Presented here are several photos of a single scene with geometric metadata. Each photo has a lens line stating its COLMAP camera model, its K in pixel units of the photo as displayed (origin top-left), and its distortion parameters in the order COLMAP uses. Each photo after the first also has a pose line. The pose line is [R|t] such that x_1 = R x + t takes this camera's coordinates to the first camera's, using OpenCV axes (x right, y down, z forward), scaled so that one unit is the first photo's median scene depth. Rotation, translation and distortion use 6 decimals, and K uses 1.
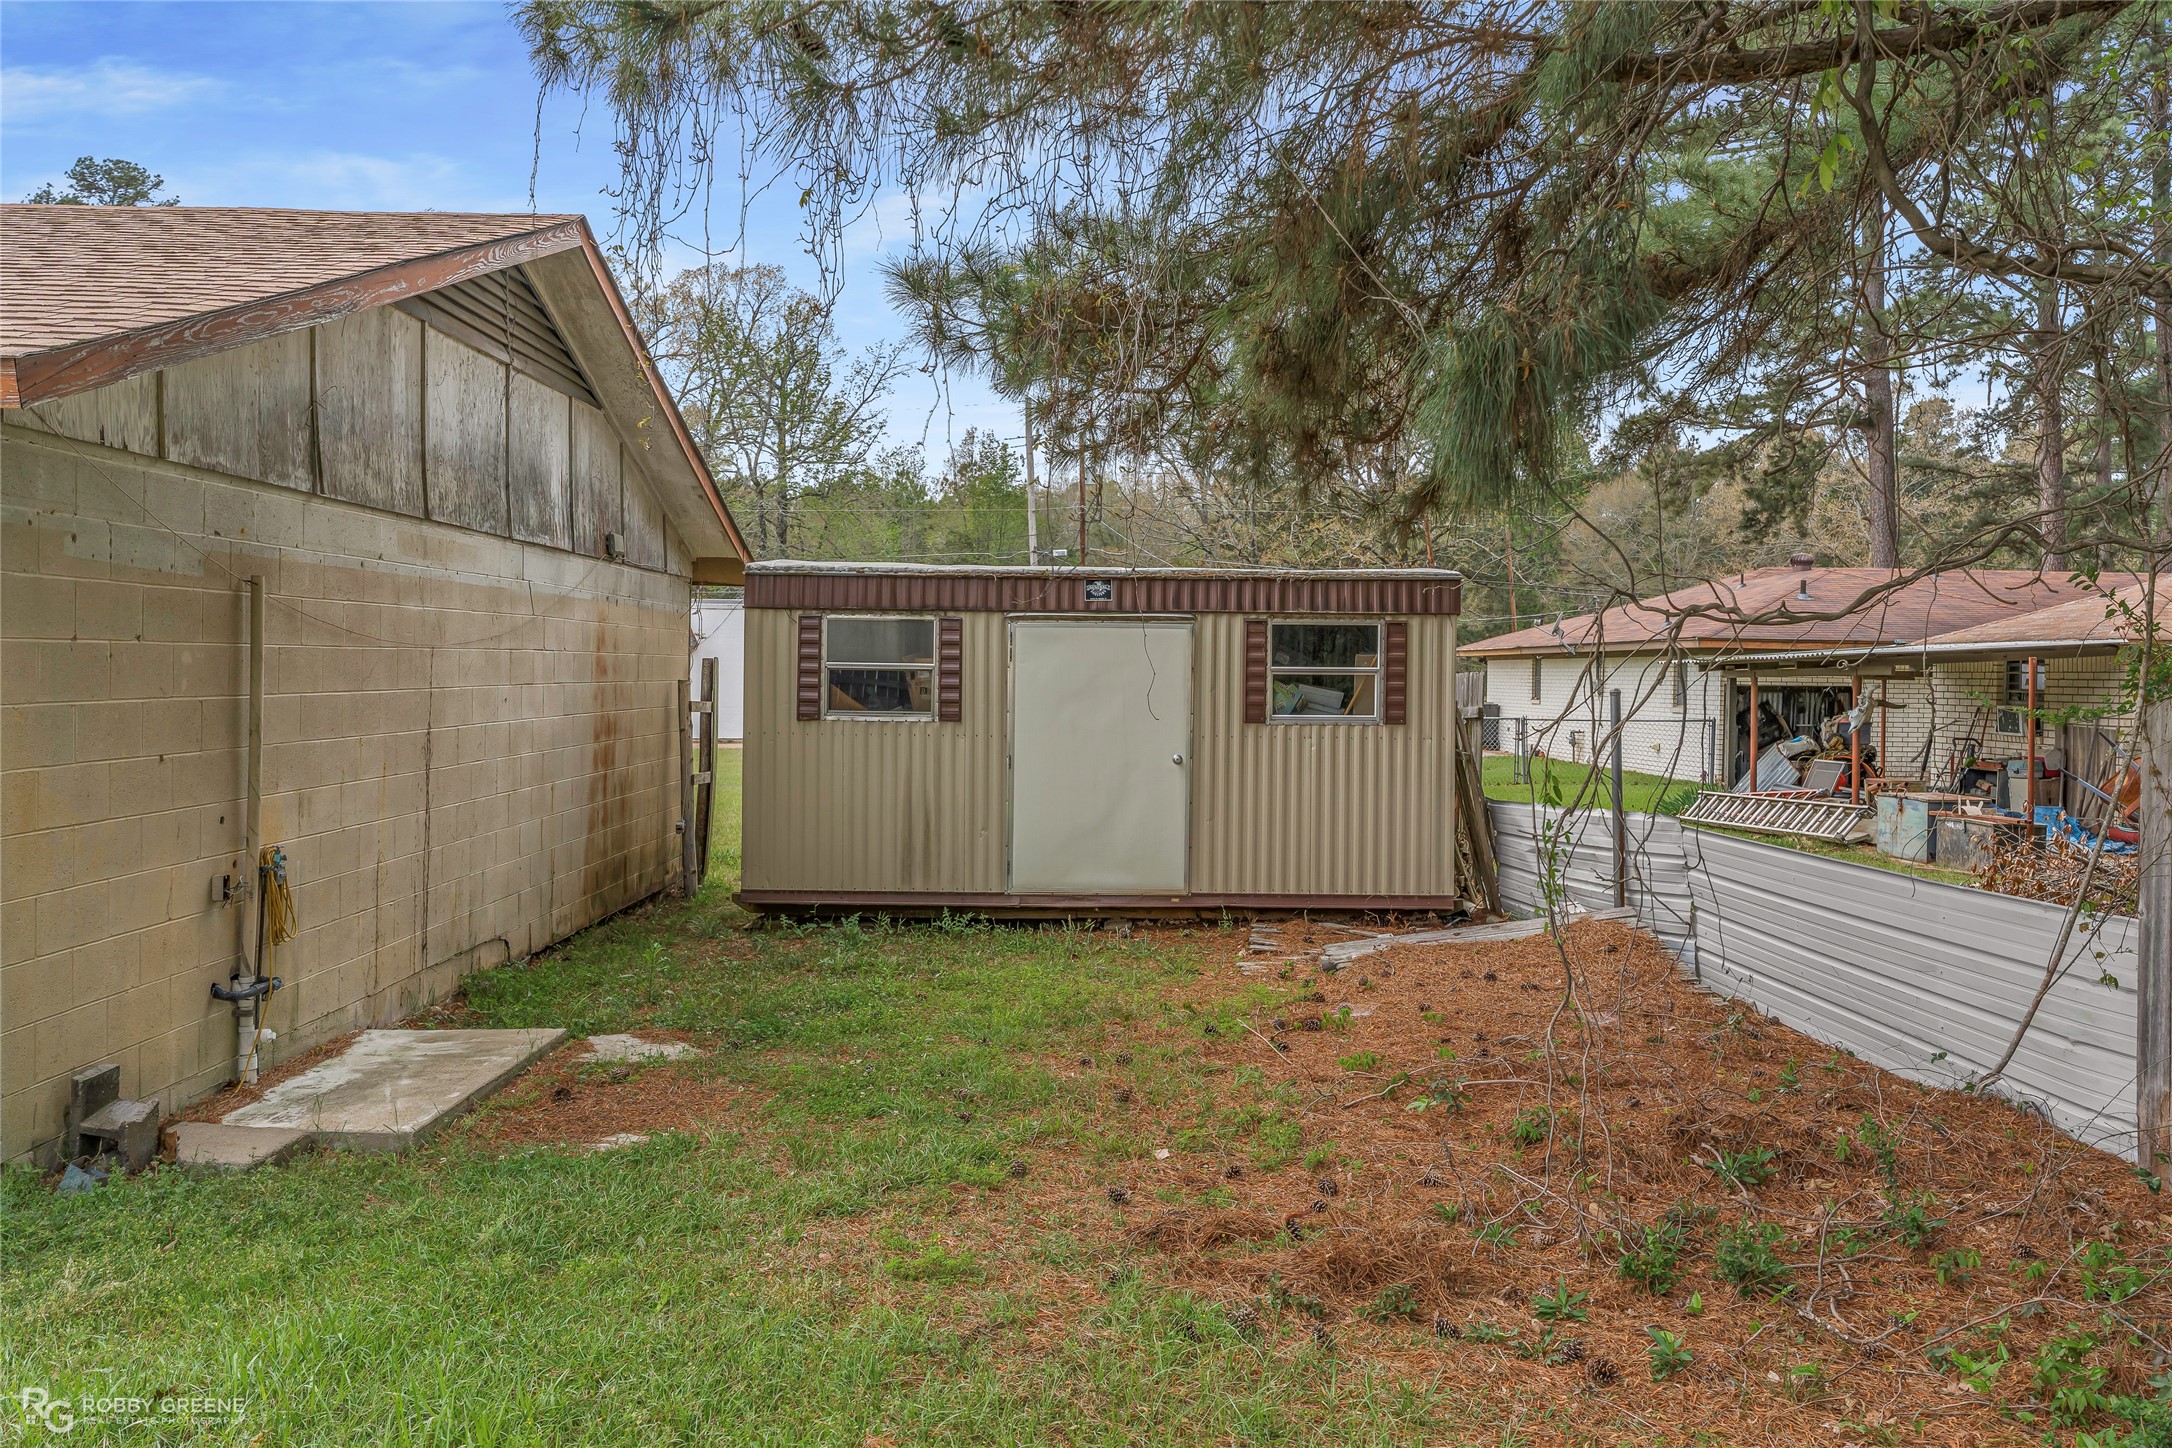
lens RADIAL K [[1715.9, 0, 1091.5], [0, 1715.9, 706.0], [0, 0, 1]] dist [-0.002364, 0.000661]
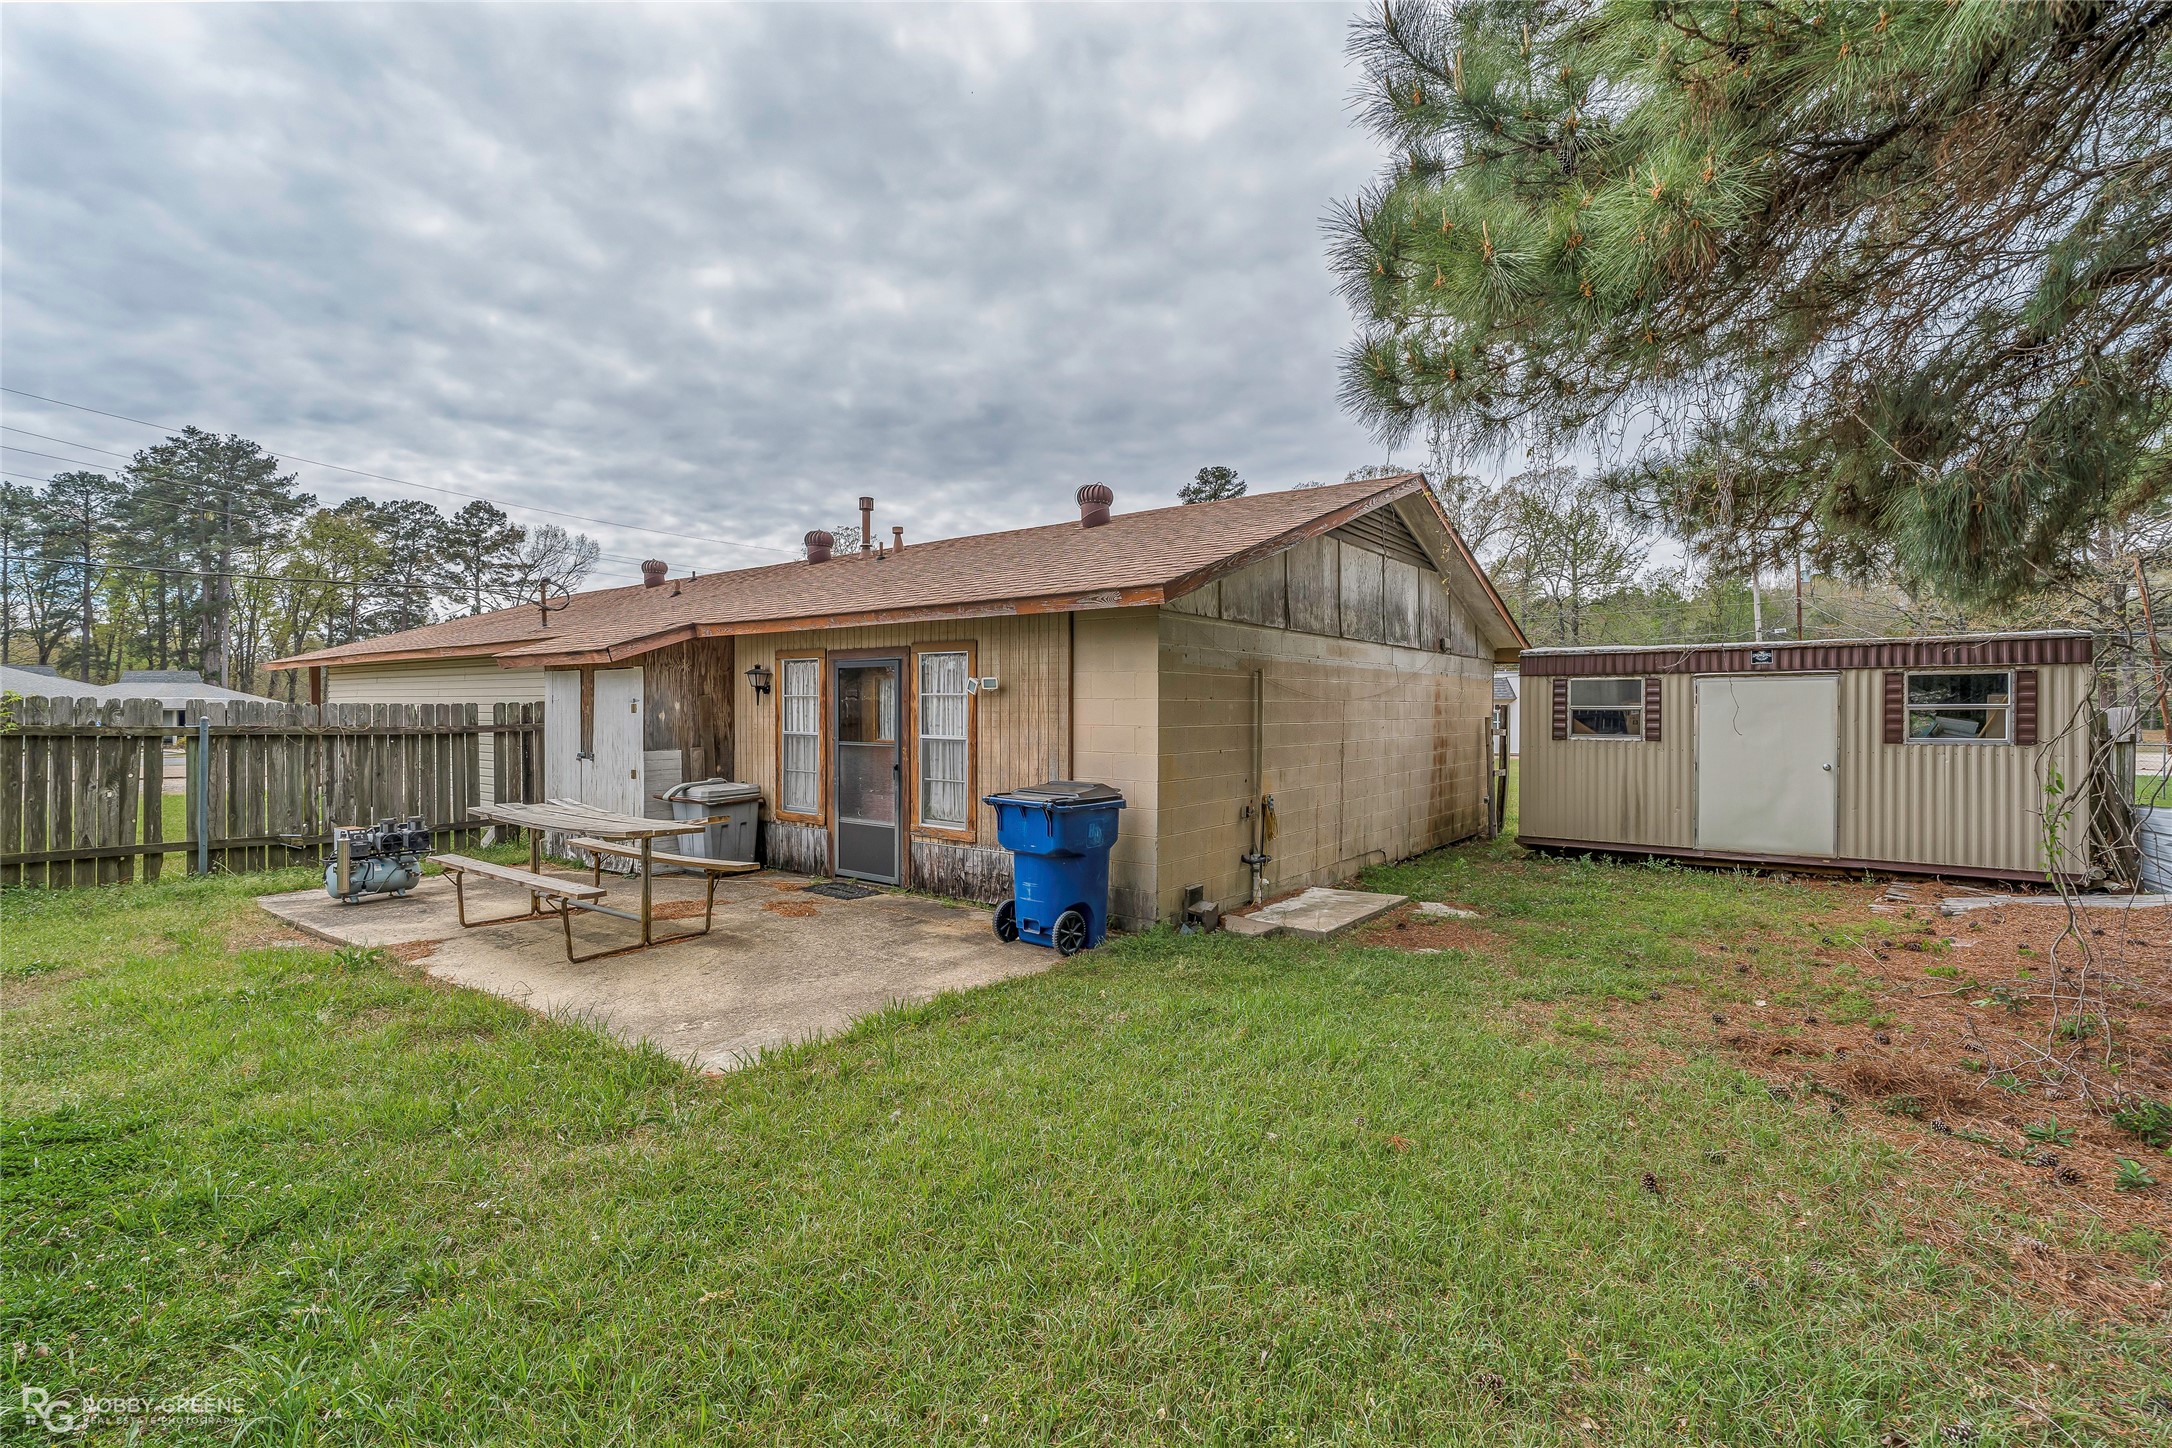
lens RADIAL K [[1010.5, 0, 1088.7], [0, 1010.5, 722.7], [0, 0, 1]] dist [-0.001214, 0.000097]
pose [[0.796246, -0.005108, -0.604951, 0.091571], [-0.003813, 0.999902, -0.013461, 0.008547], [0.604960, 0.013025, 0.796149, -0.120037]]
